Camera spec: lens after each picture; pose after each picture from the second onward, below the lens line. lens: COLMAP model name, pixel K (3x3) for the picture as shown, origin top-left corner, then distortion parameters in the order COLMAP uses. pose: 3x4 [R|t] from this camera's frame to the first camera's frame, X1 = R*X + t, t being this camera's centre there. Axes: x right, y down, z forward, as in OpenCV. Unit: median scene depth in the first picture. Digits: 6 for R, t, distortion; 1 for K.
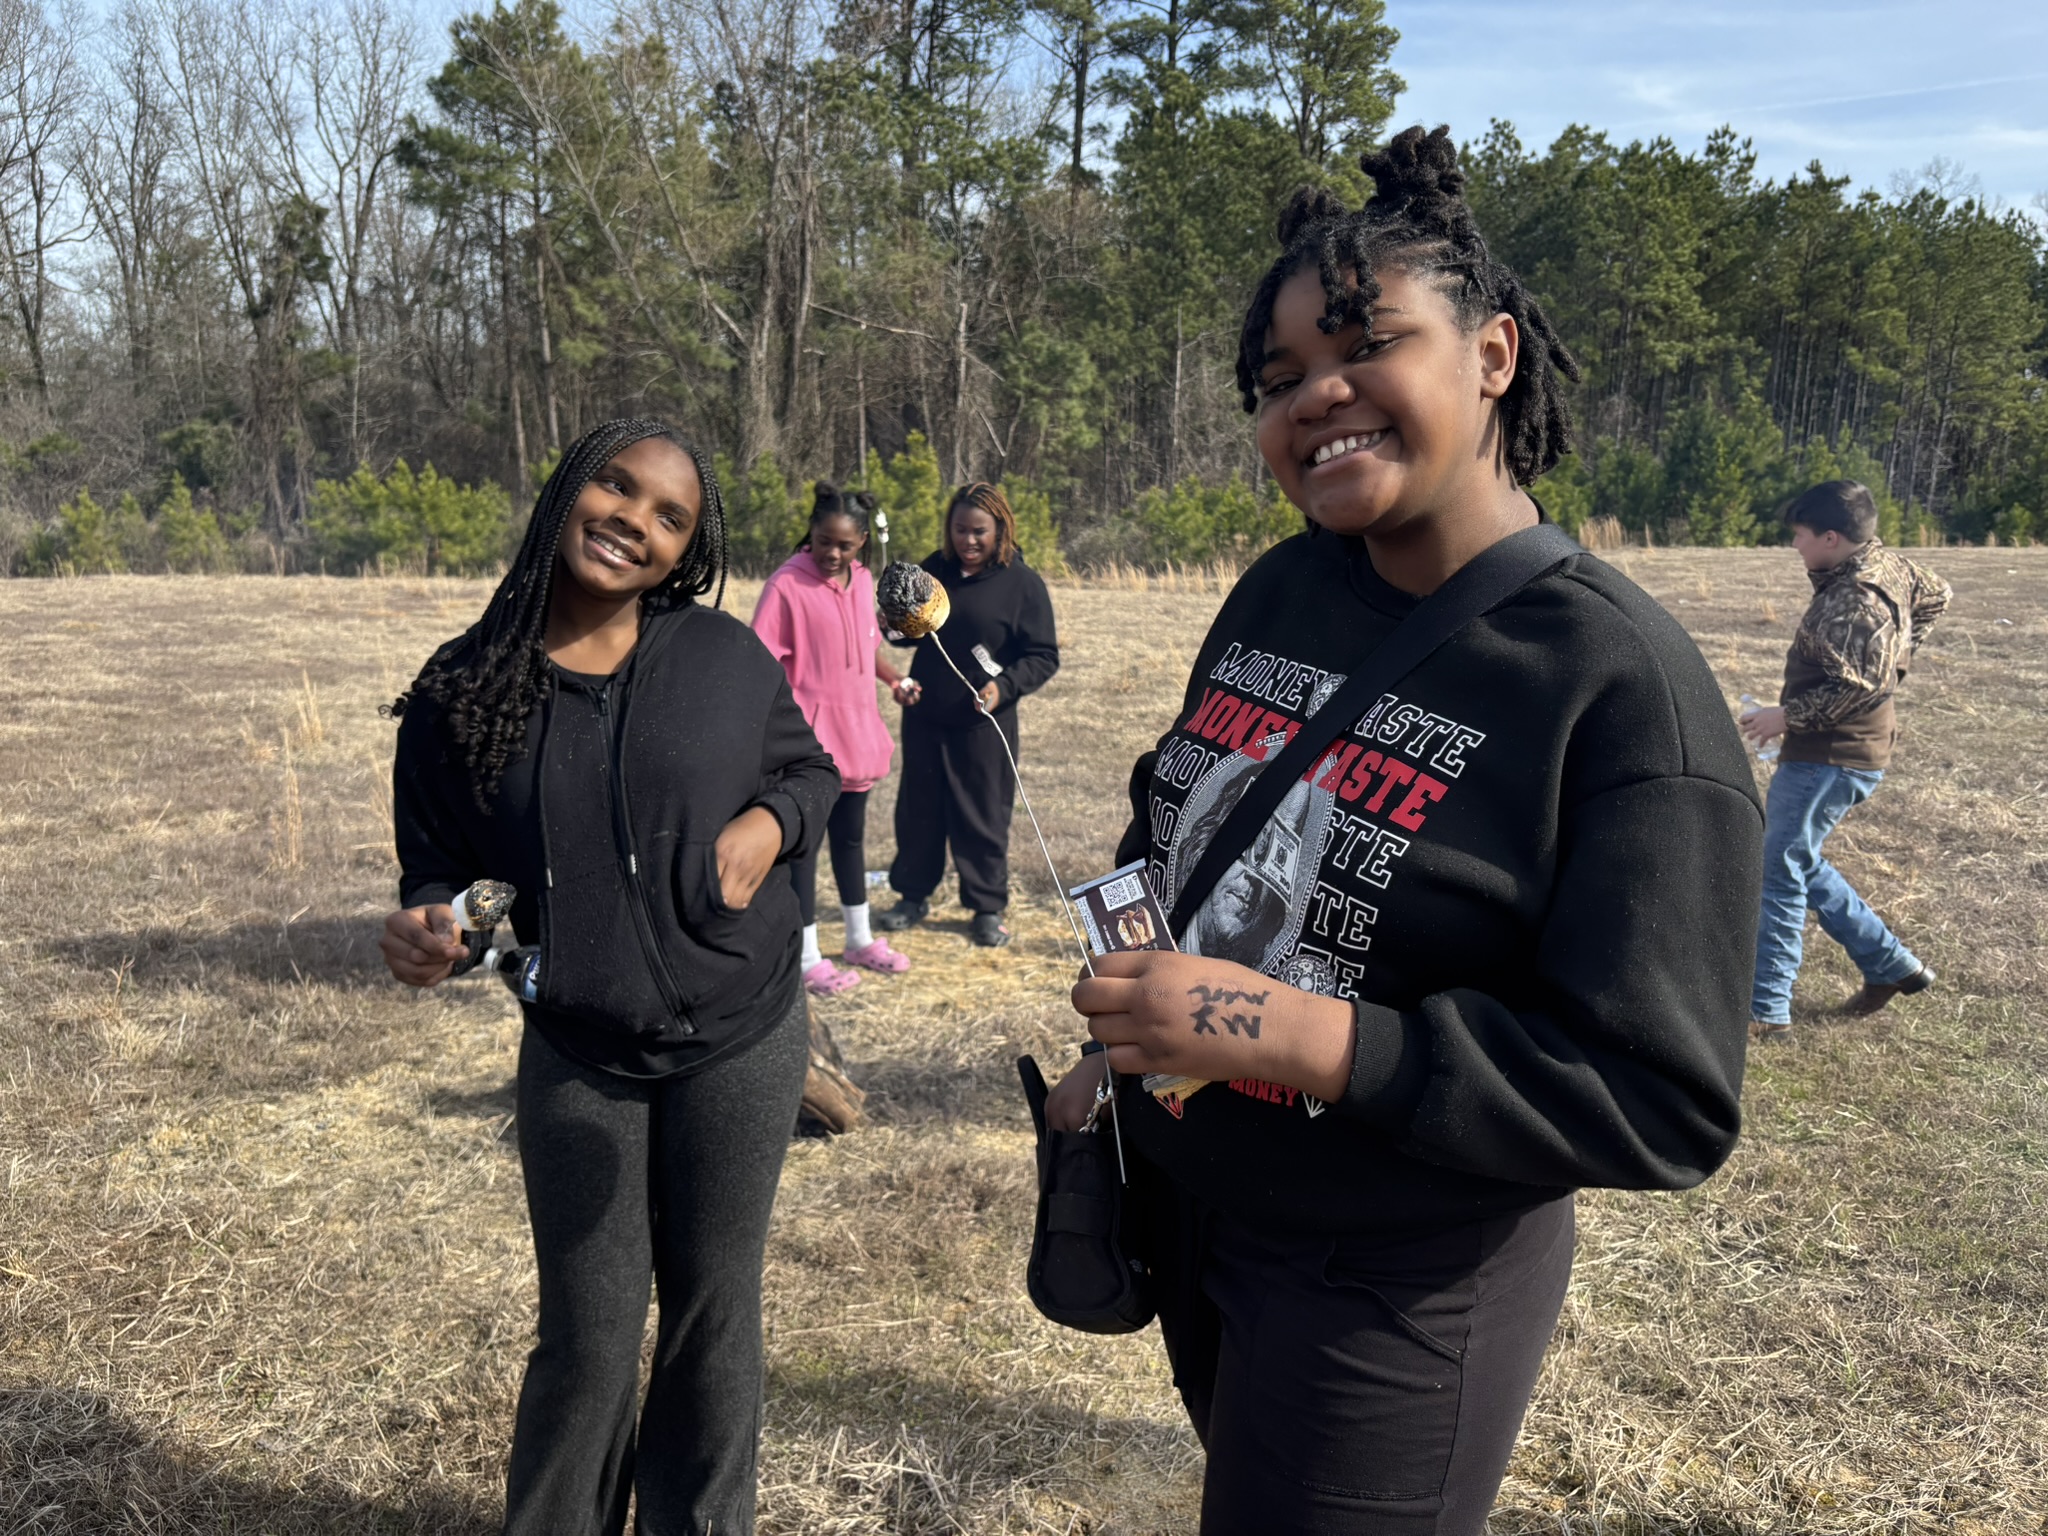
lens RADIAL K [[1555.6, 0, 1020.1], [0, 1555.6, 762.0], [0, 0, 1]] dist [0.013436, -0.039154]
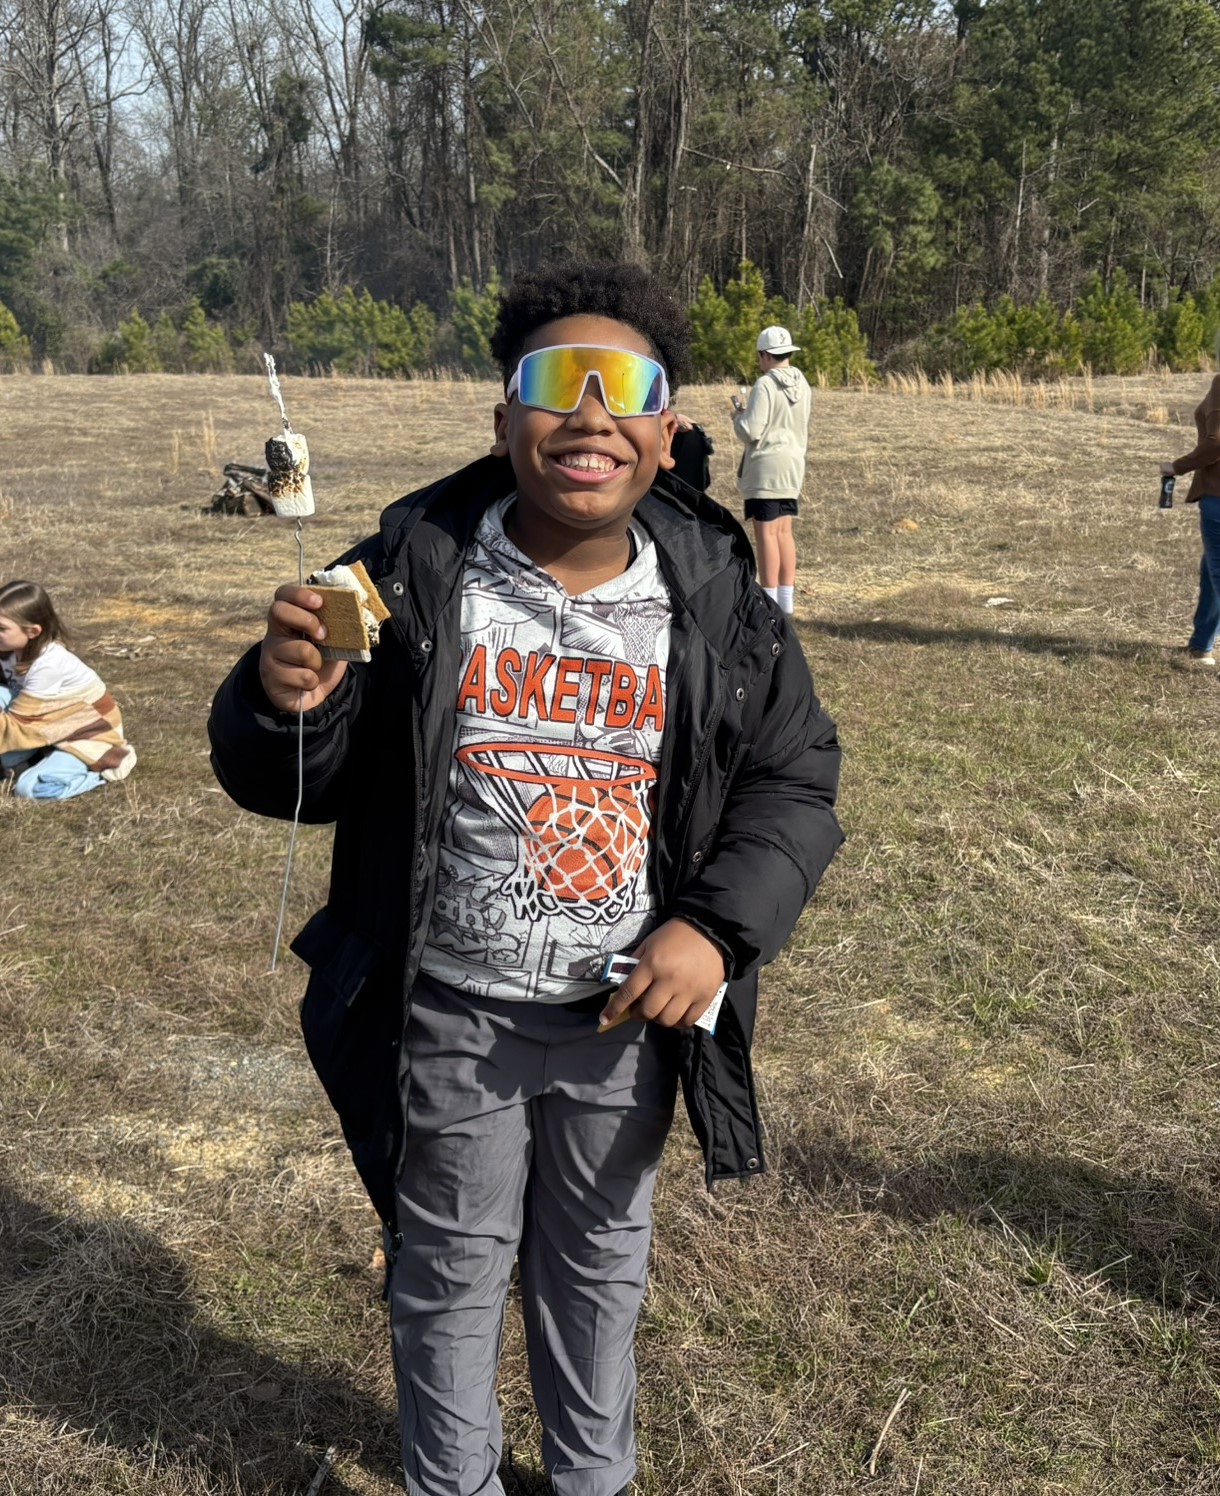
lens RADIAL K [[1489.4, 0, 618.3], [0, 1489.4, 751.6], [0, 0, 1]] dist [-0.016555, 0.000000]
pose [[0.971030, 0.067002, -0.229374, 0.110273], [-0.038866, 0.991388, 0.125057, 0.024204], [0.235777, -0.112519, 0.965271, -0.165786]]
